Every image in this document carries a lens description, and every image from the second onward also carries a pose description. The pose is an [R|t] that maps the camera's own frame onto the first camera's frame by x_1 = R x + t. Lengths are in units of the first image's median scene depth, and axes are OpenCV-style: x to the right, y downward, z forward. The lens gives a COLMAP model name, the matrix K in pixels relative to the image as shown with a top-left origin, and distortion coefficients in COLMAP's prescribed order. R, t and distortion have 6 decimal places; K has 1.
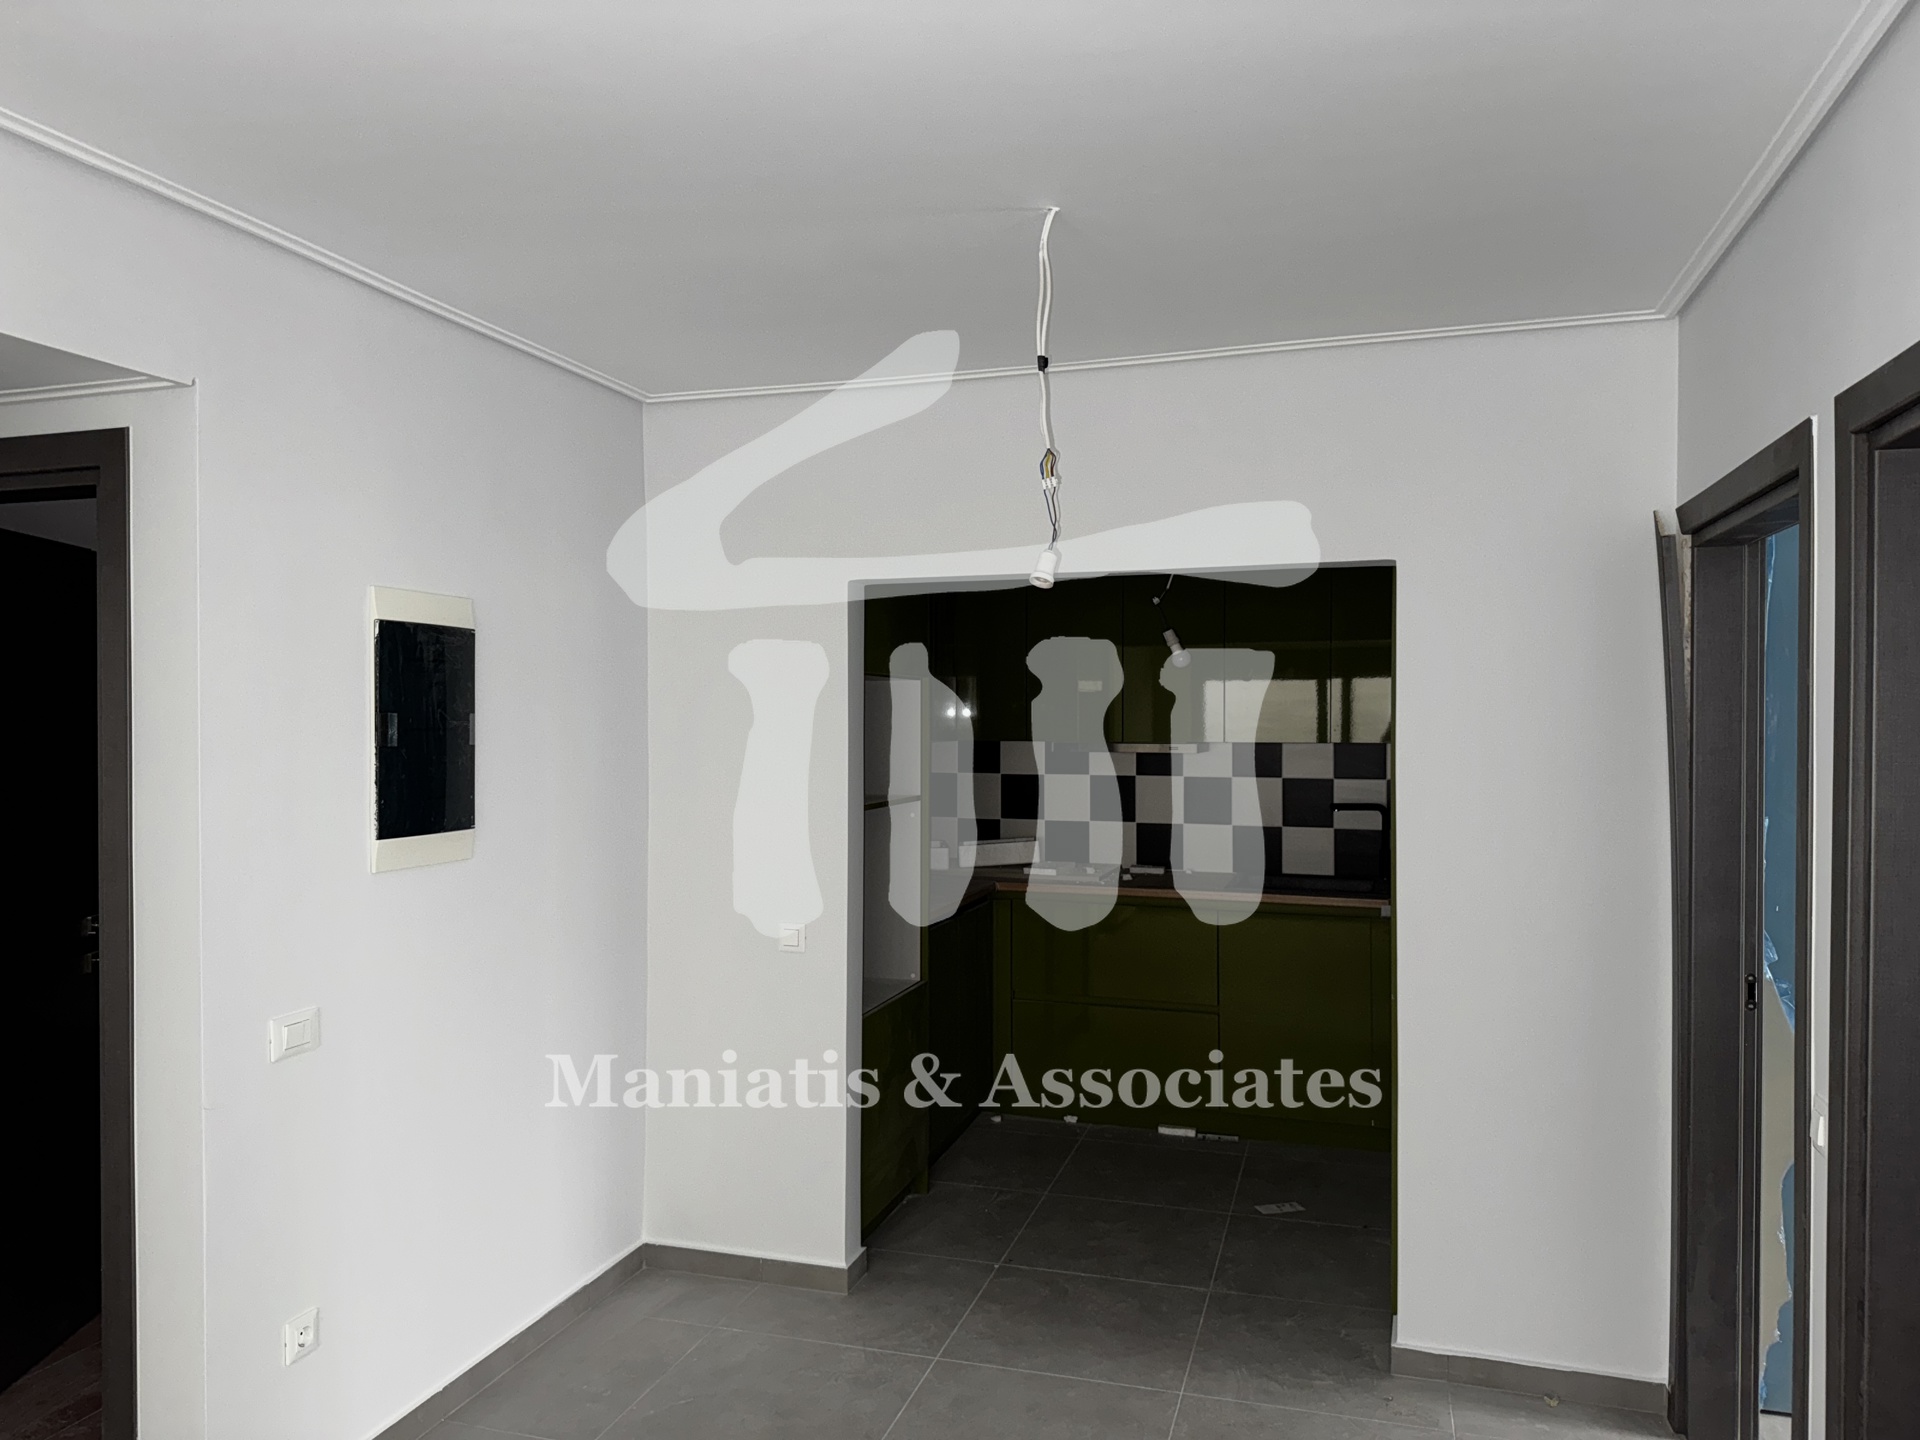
lens RADIAL K [[1364.6, 0, 963.2], [0, 1364.6, 706.4], [0, 0, 1]] dist [0.035877, -0.048628]
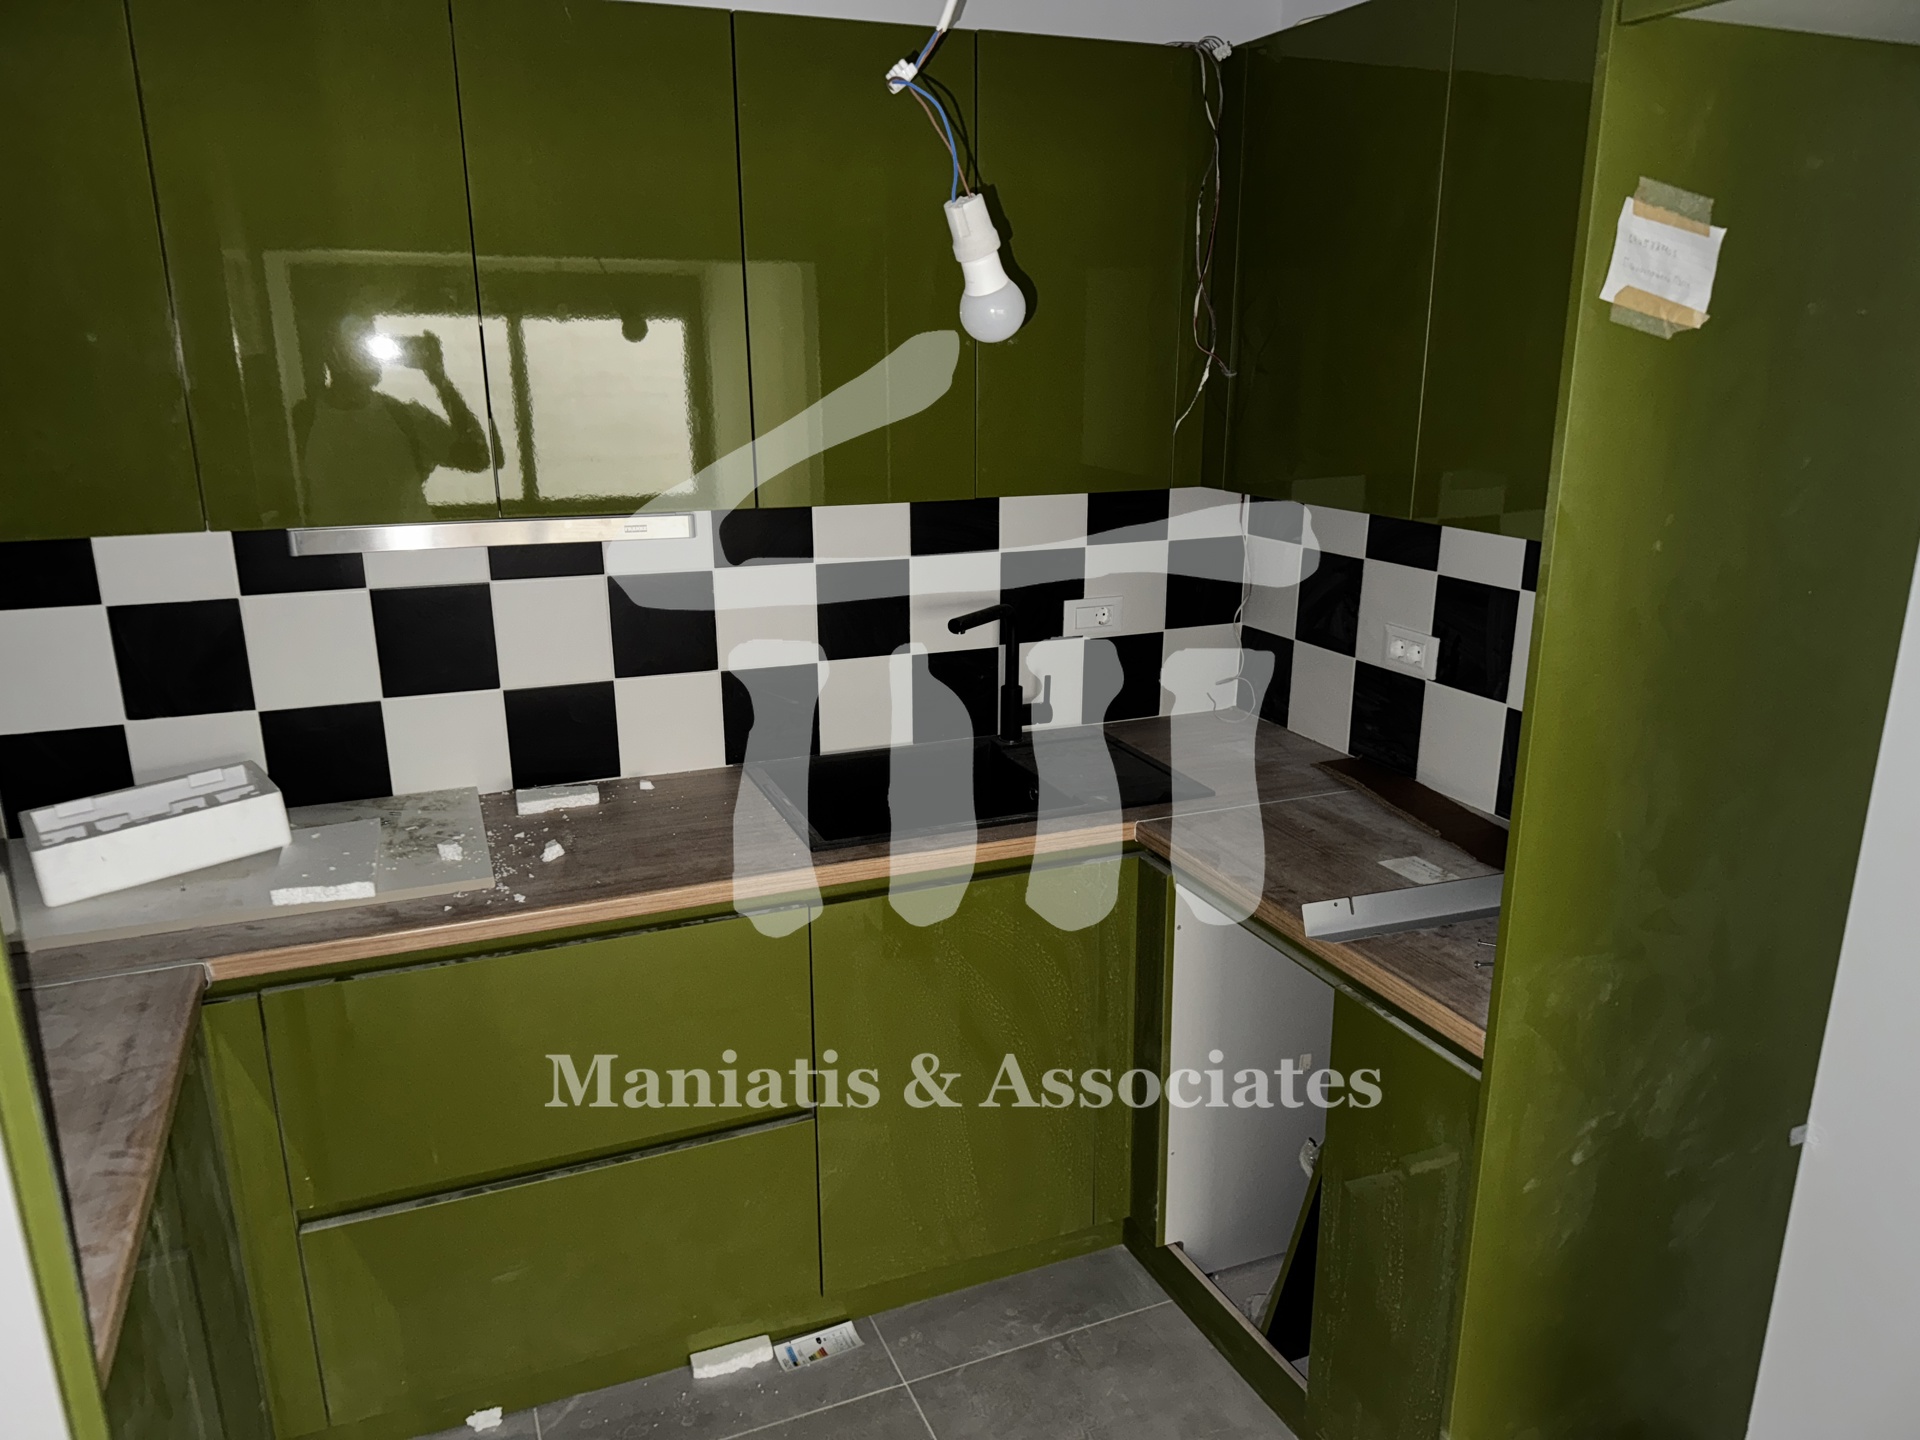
lens RADIAL K [[1364.6, 0, 960.8], [0, 1364.6, 727.1], [0, 0, 1]] dist [0.035877, -0.048628]
pose [[0.773559, -0.179669, 0.607722, -0.038222], [0.006996, 0.961331, 0.275306, -0.031572], [-0.633686, -0.208714, 0.744903, 0.838644]]
